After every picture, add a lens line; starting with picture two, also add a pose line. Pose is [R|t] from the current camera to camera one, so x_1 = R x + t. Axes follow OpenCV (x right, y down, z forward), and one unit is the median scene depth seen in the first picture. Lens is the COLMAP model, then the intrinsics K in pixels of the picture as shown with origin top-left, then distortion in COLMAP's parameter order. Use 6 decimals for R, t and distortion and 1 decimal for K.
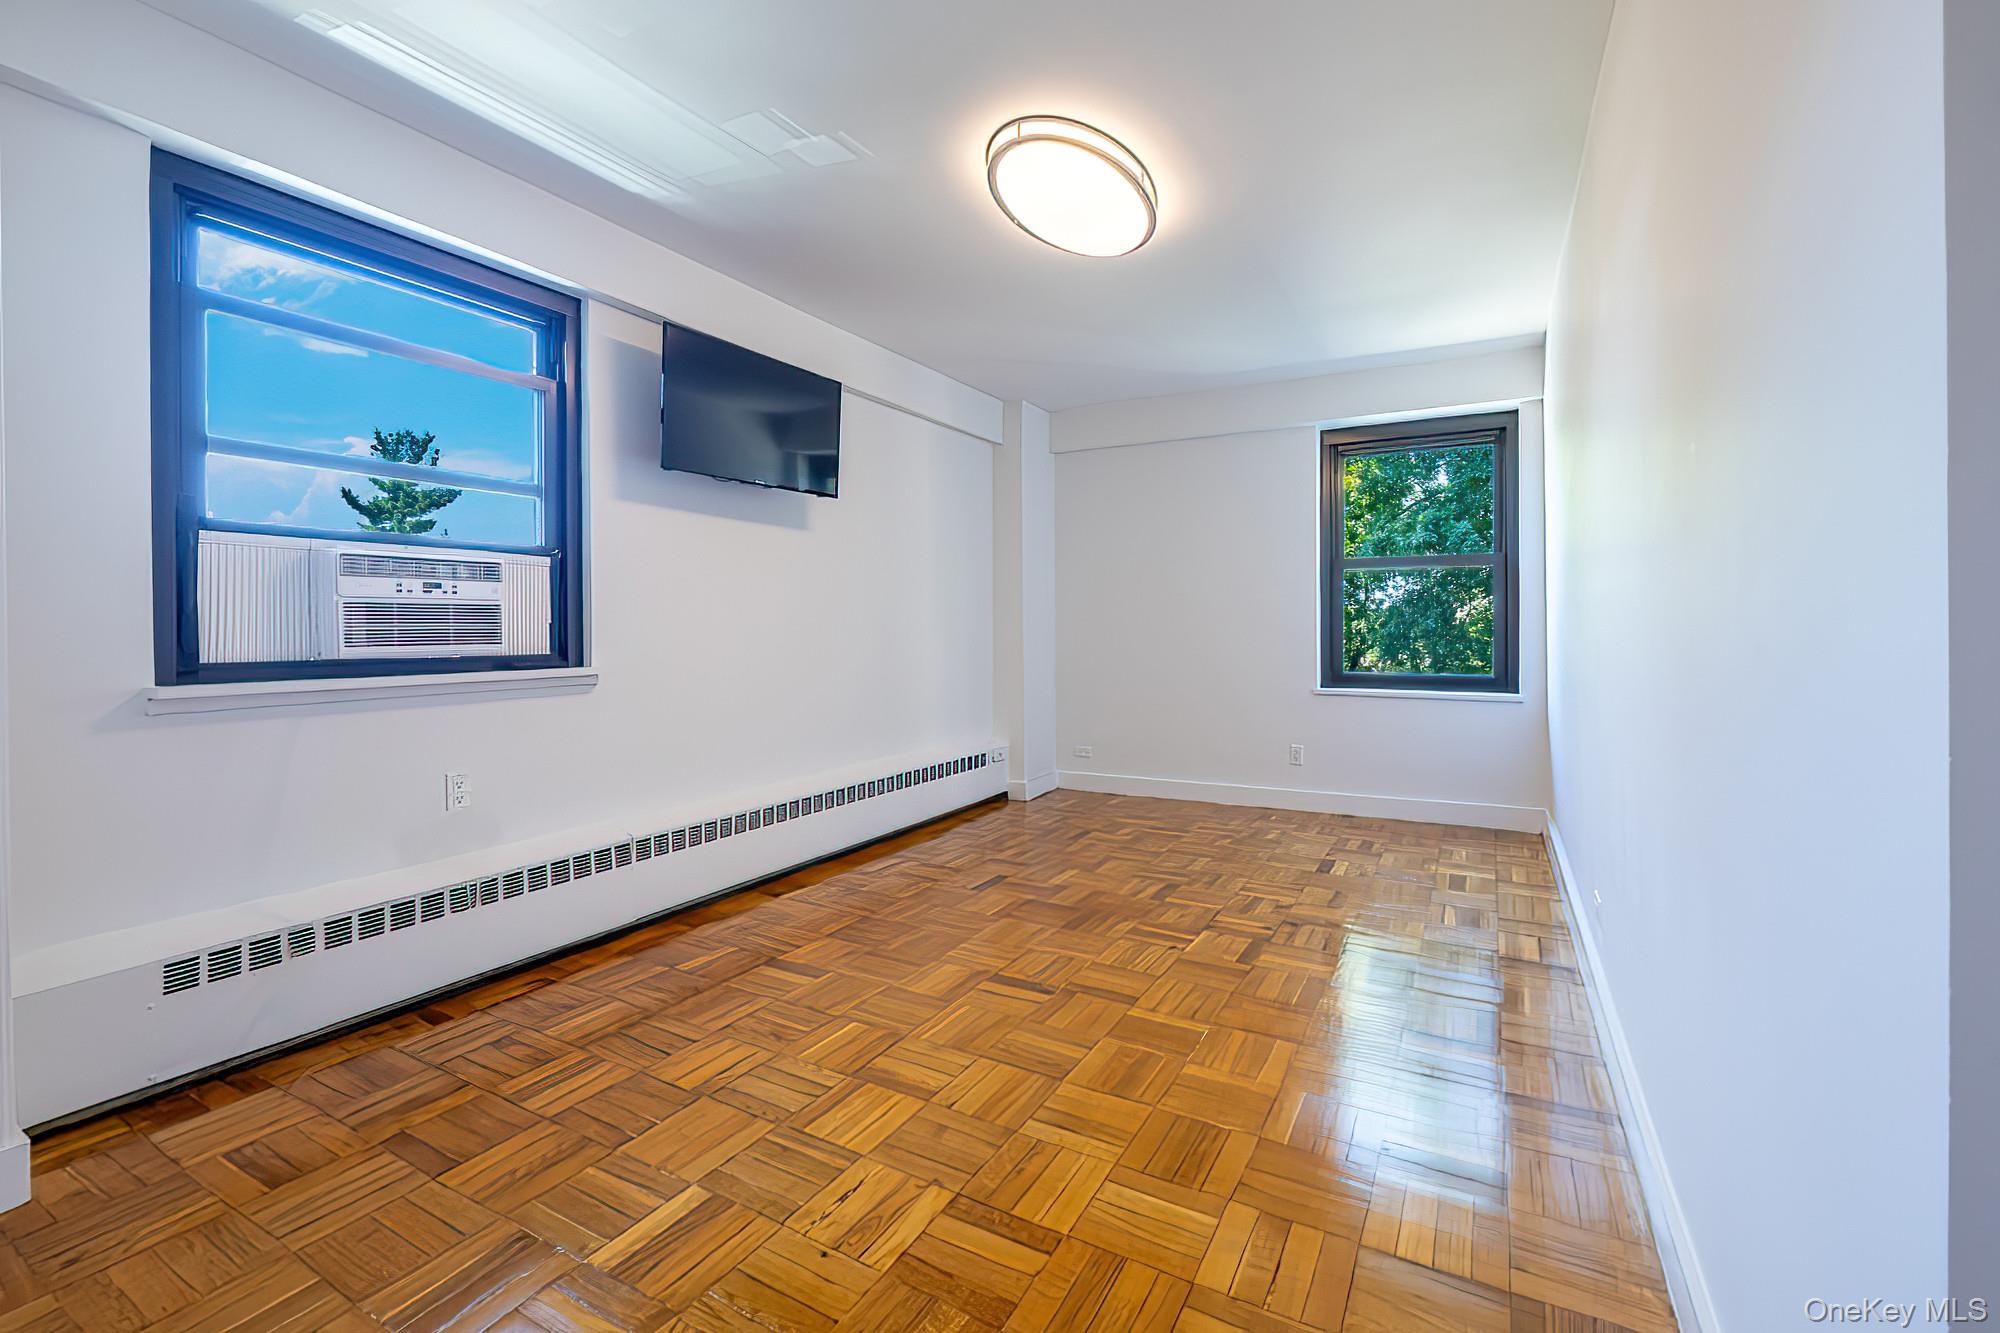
lens RADIAL K [[891.6, 0, 1006.2], [0, 891.6, 617.4], [0, 0, 1]] dist [0.000697, 0.000002]
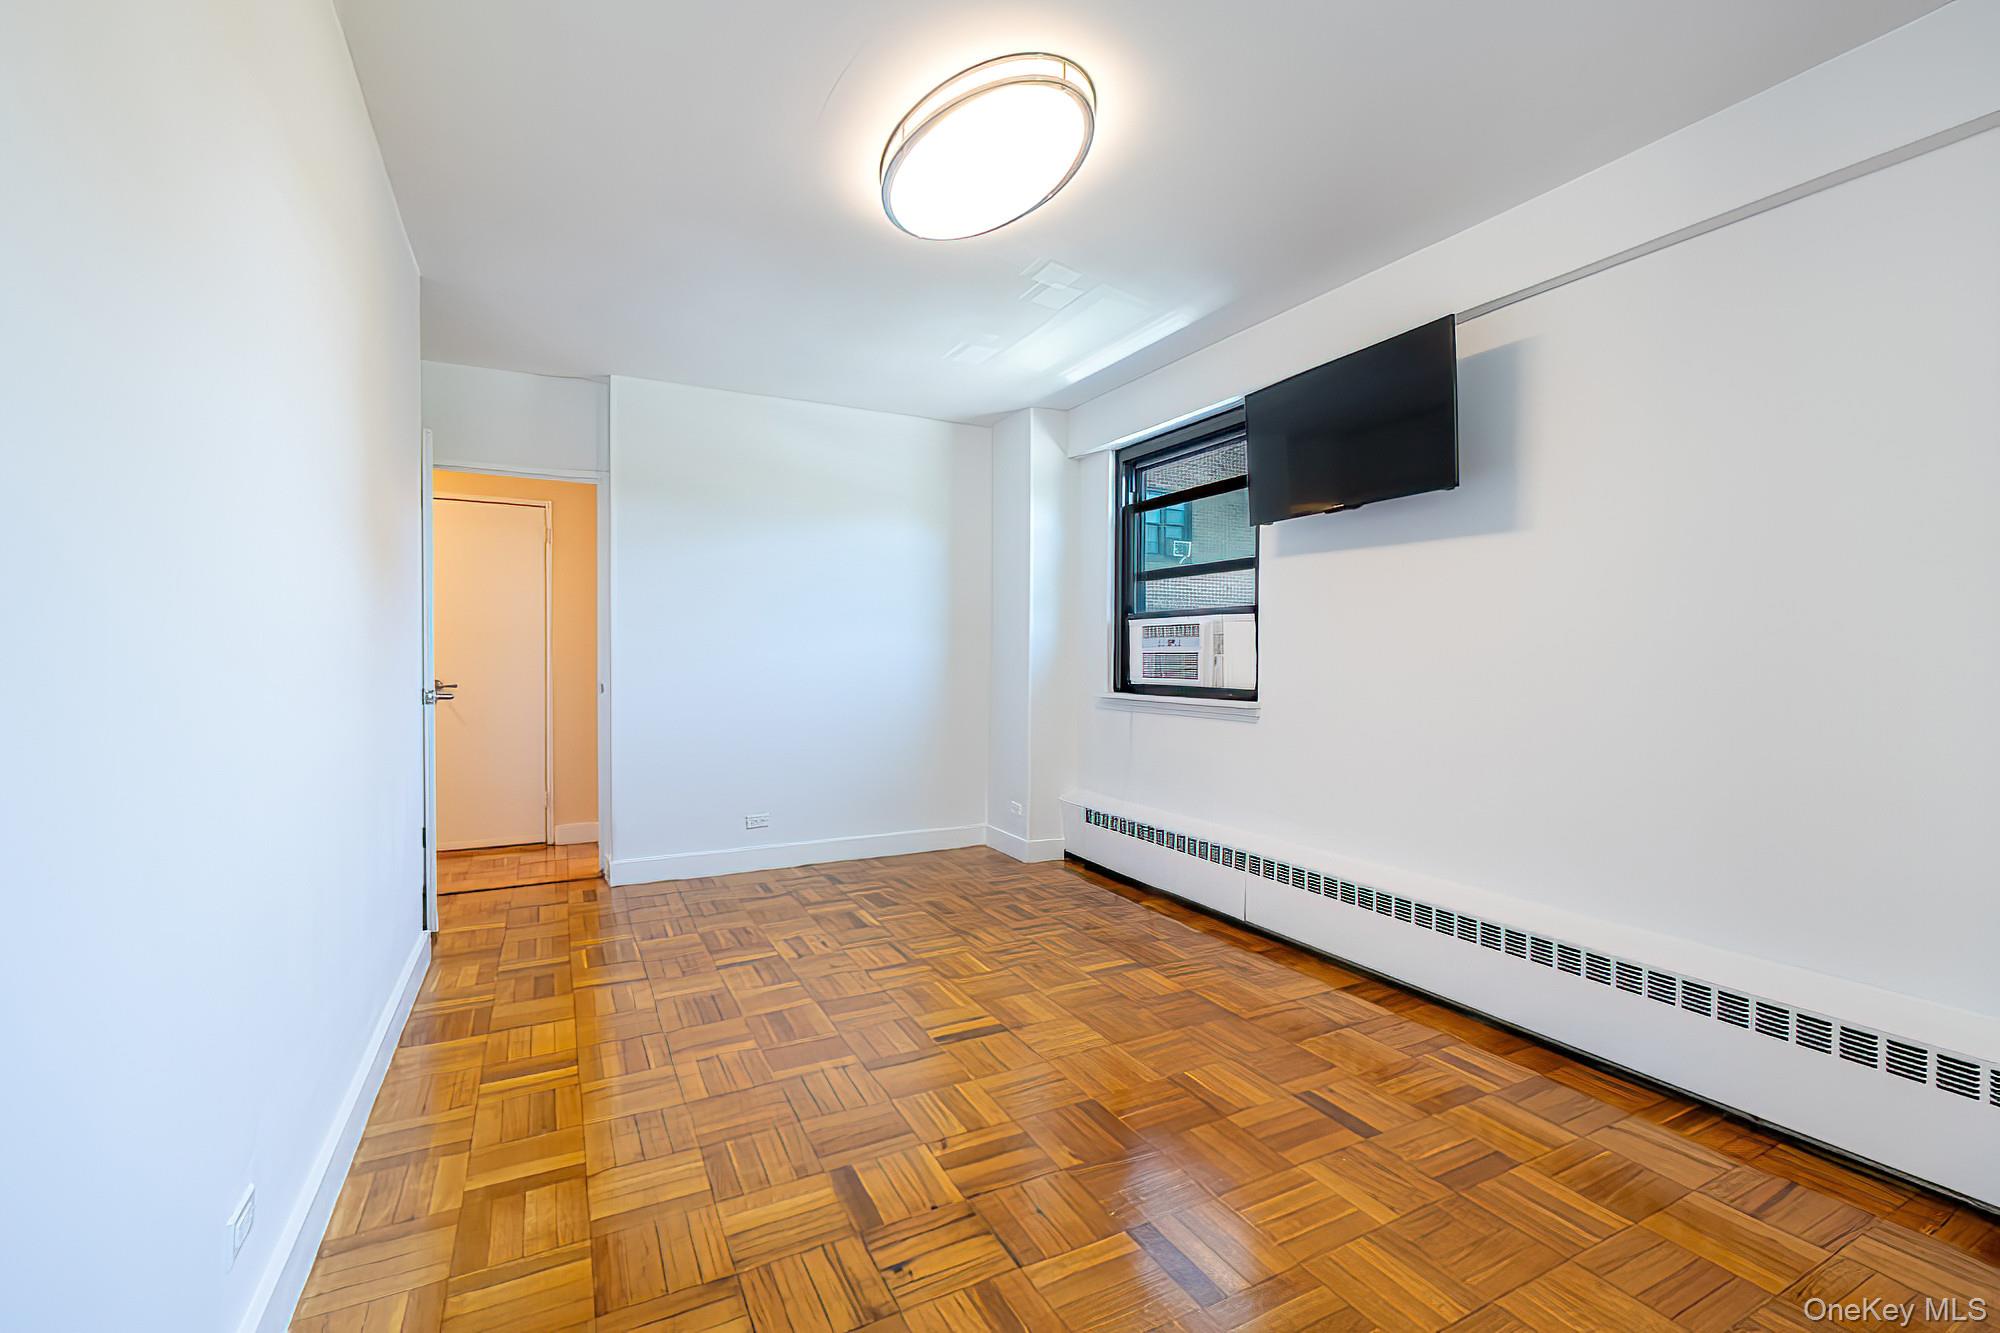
lens RADIAL K [[859.1, 0, 1015.0], [0, 859.1, 659.8], [0, 0, 1]] dist [-0.000867, -0.000533]
pose [[-0.546985, 0.004298, -0.837131, 0.796296], [0.007031, 0.999975, 0.000540, -0.005220], [0.837113, -0.005590, -0.547002, 1.579955]]
